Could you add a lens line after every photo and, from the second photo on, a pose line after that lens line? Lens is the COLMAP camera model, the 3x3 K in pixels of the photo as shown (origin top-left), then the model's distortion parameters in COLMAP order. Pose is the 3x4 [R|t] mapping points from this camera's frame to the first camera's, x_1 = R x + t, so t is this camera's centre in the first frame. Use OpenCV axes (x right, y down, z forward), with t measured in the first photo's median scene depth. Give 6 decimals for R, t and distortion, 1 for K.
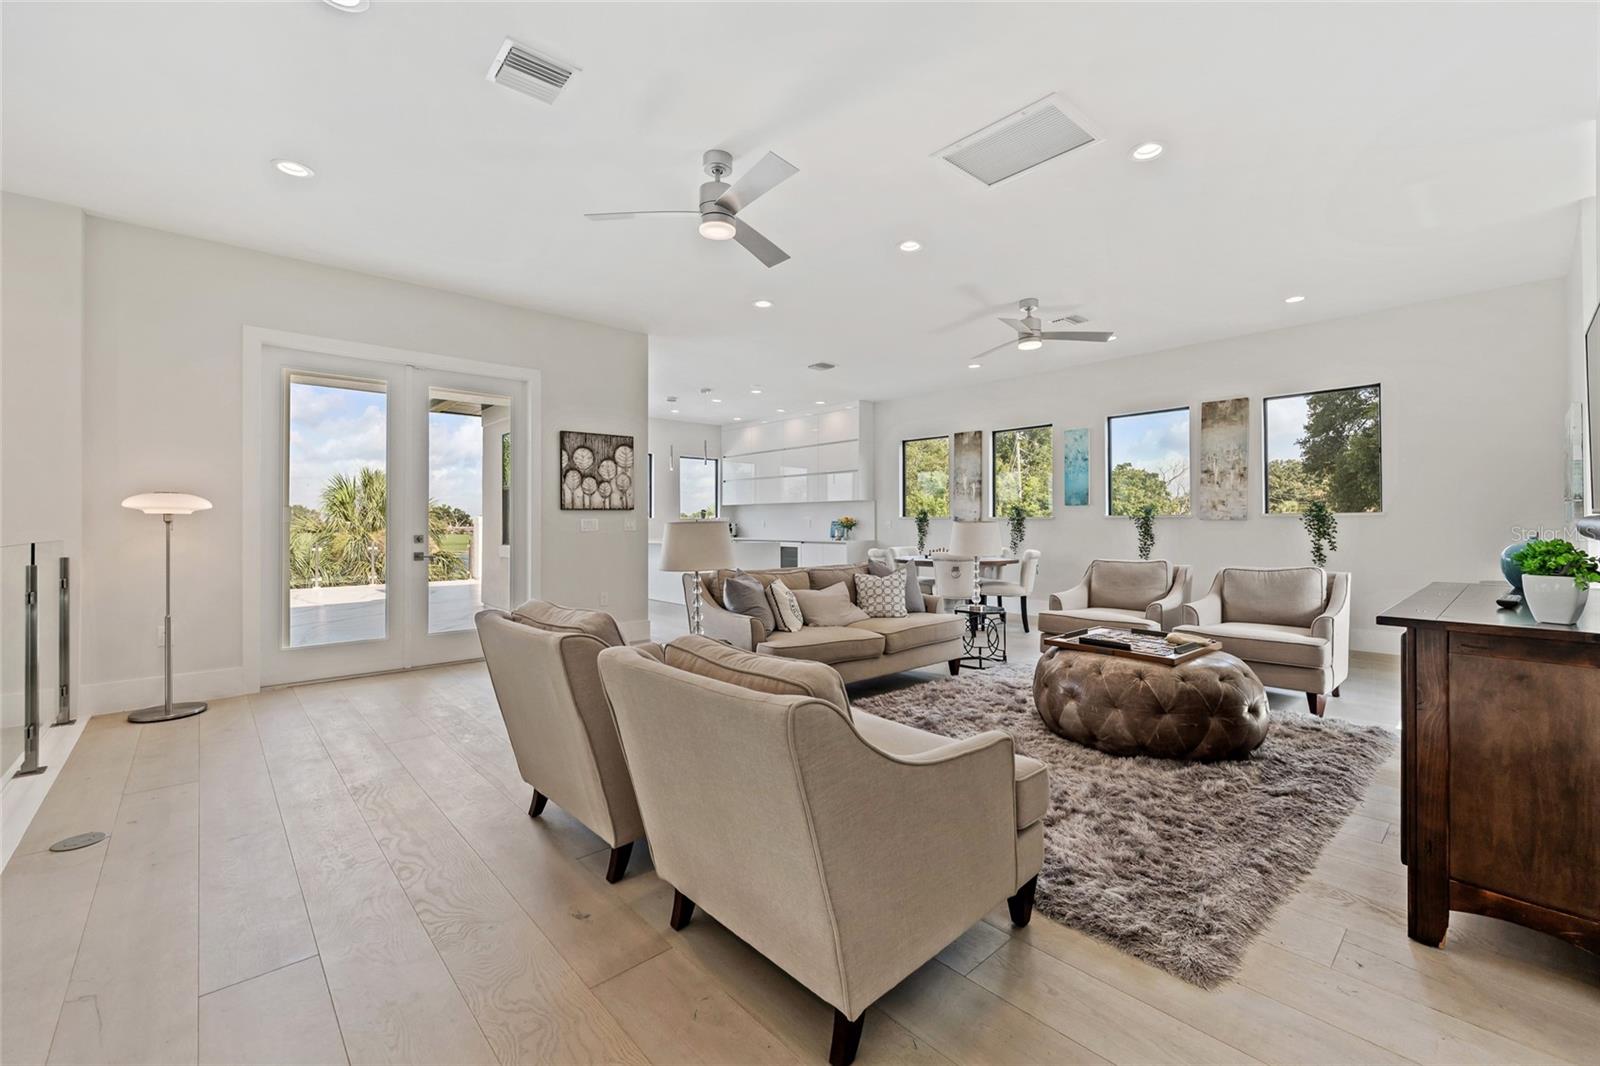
lens RADIAL K [[652.4, 0, 801.4], [0, 652.4, 523.3], [0, 0, 1]] dist [-0.000008, 0.001794]
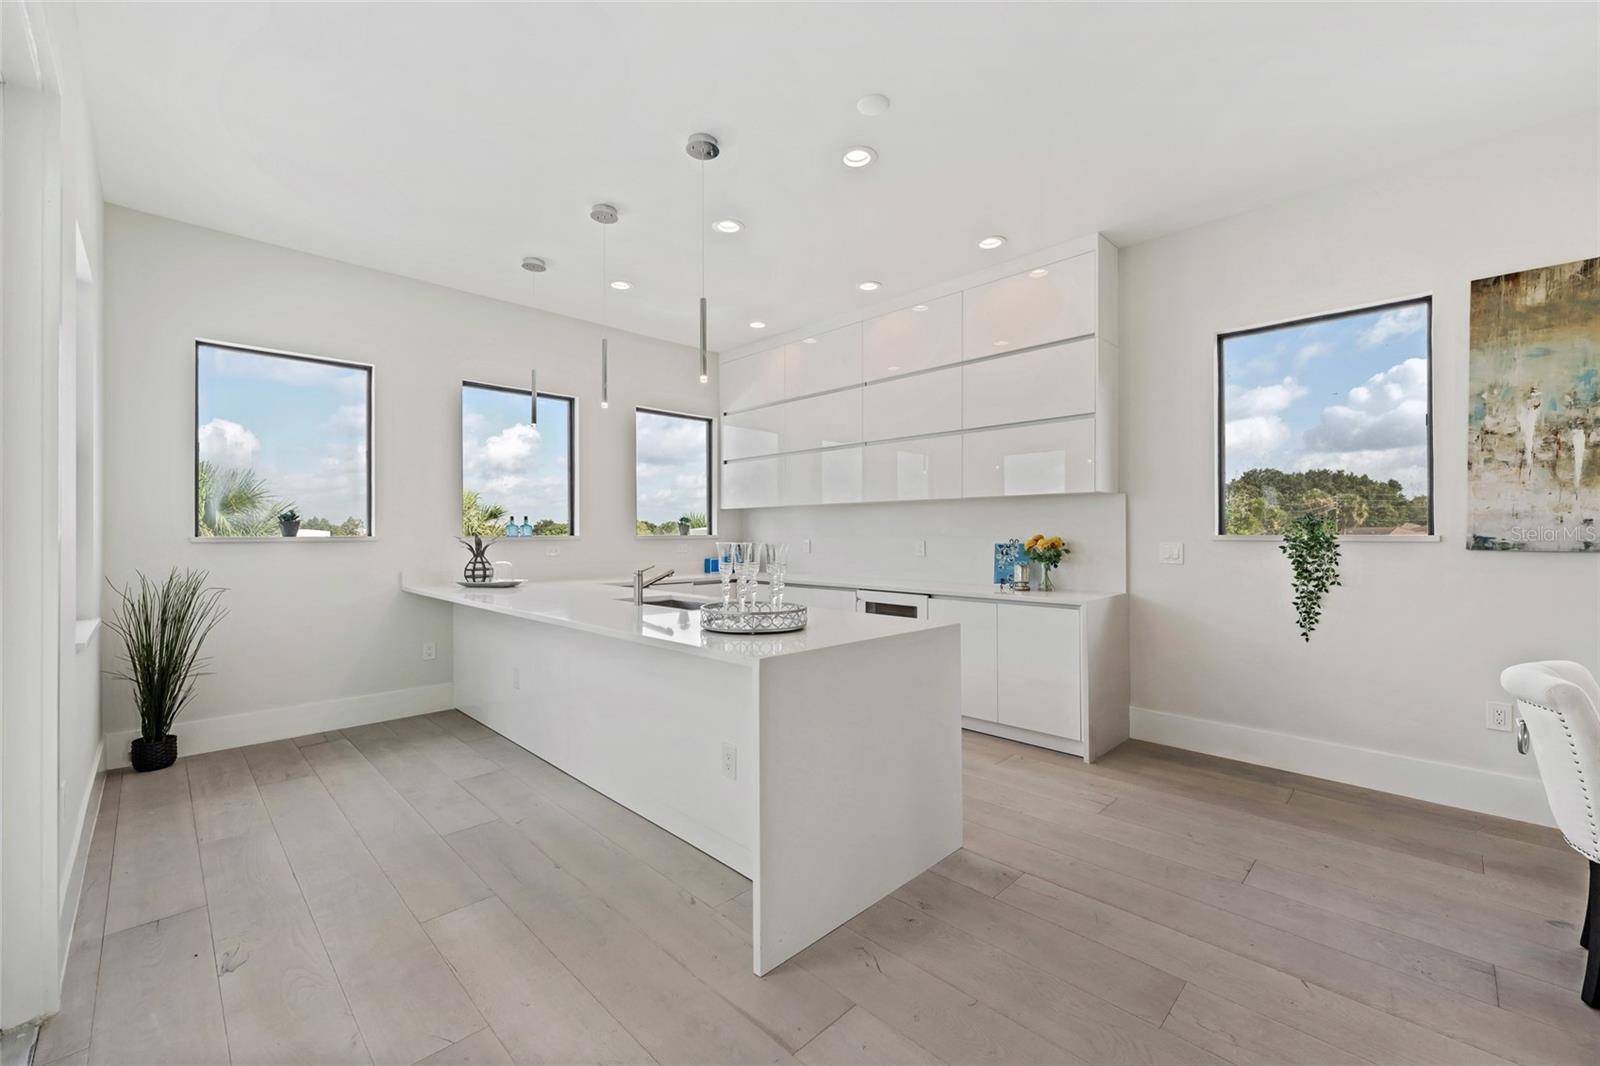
lens RADIAL K [[652.4, 0, 802.2], [0, 652.4, 531.6], [0, 0, 1]] dist [-0.000008, 0.001794]
pose [[0.999086, 0.000440, 0.042743, -0.114541], [-0.000427, 1.000000, -0.000317, -0.013126], [-0.042744, 0.000298, 0.999086, 0.698312]]
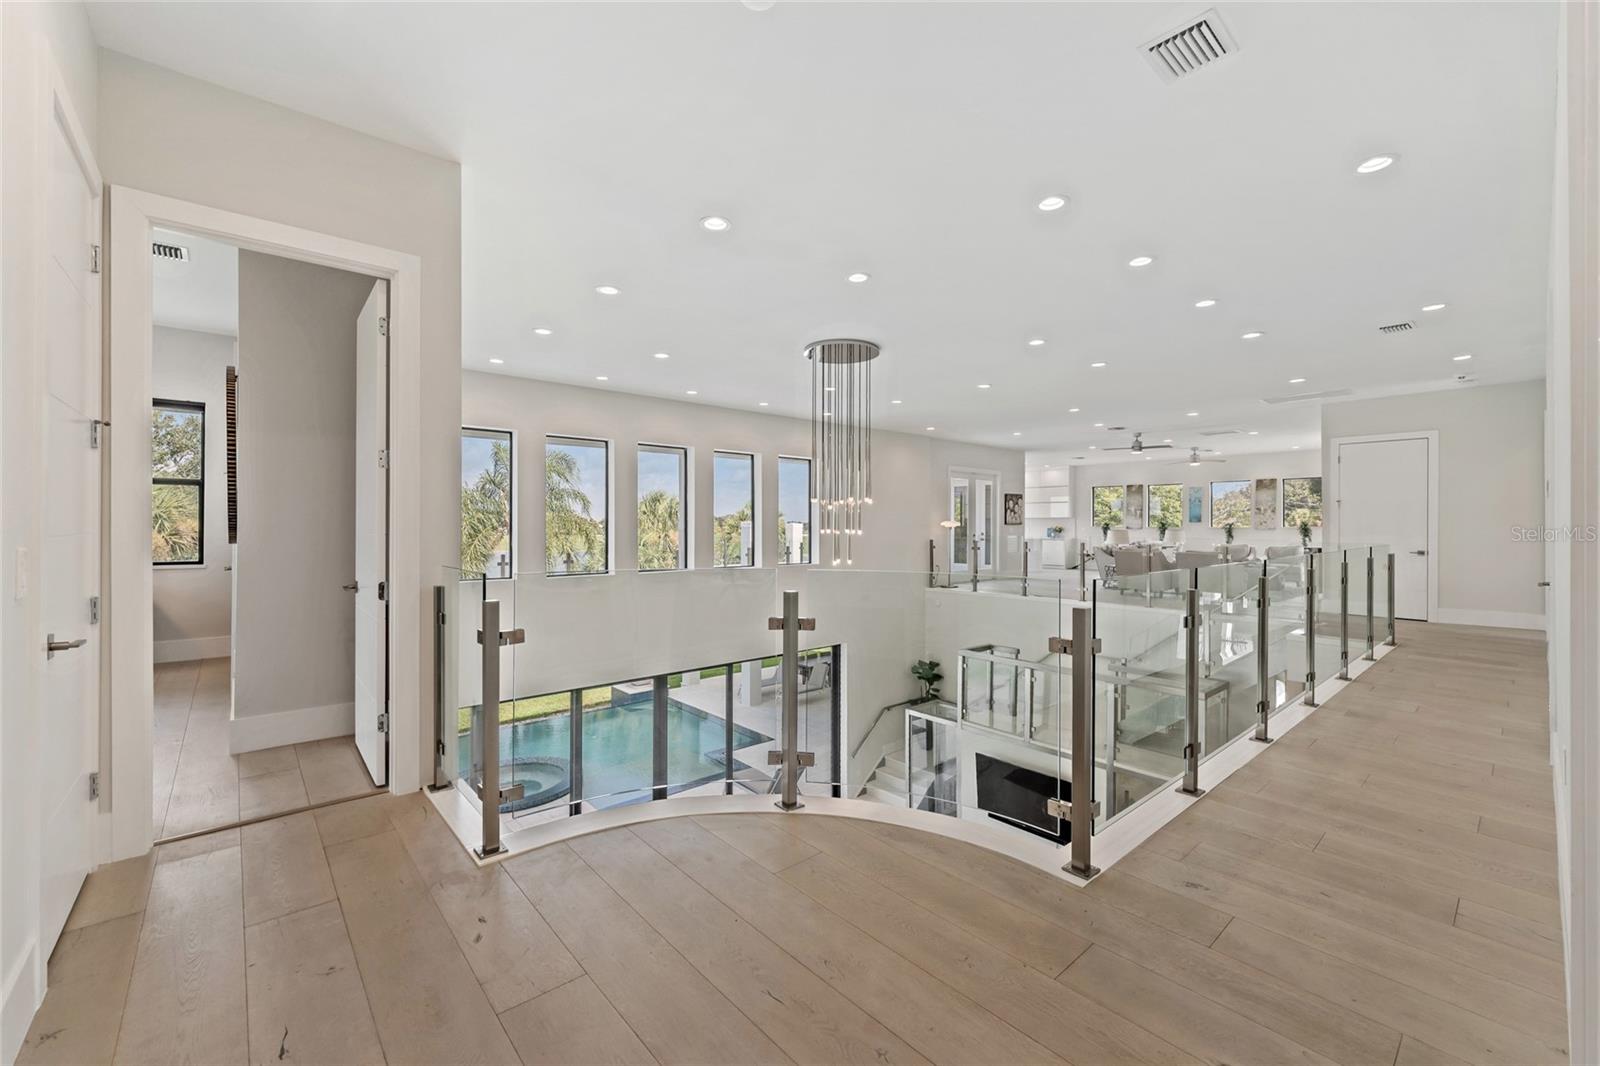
lens RADIAL K [[652.4, 0, 801.6], [0, 652.4, 529.3], [0, 0, 1]] dist [-0.000008, 0.001794]
pose [[0.999894, 0.005303, -0.013552, -0.751237], [-0.005224, 0.999969, 0.005857, -0.008213], [0.013582, -0.005785, 0.999891, -1.041352]]
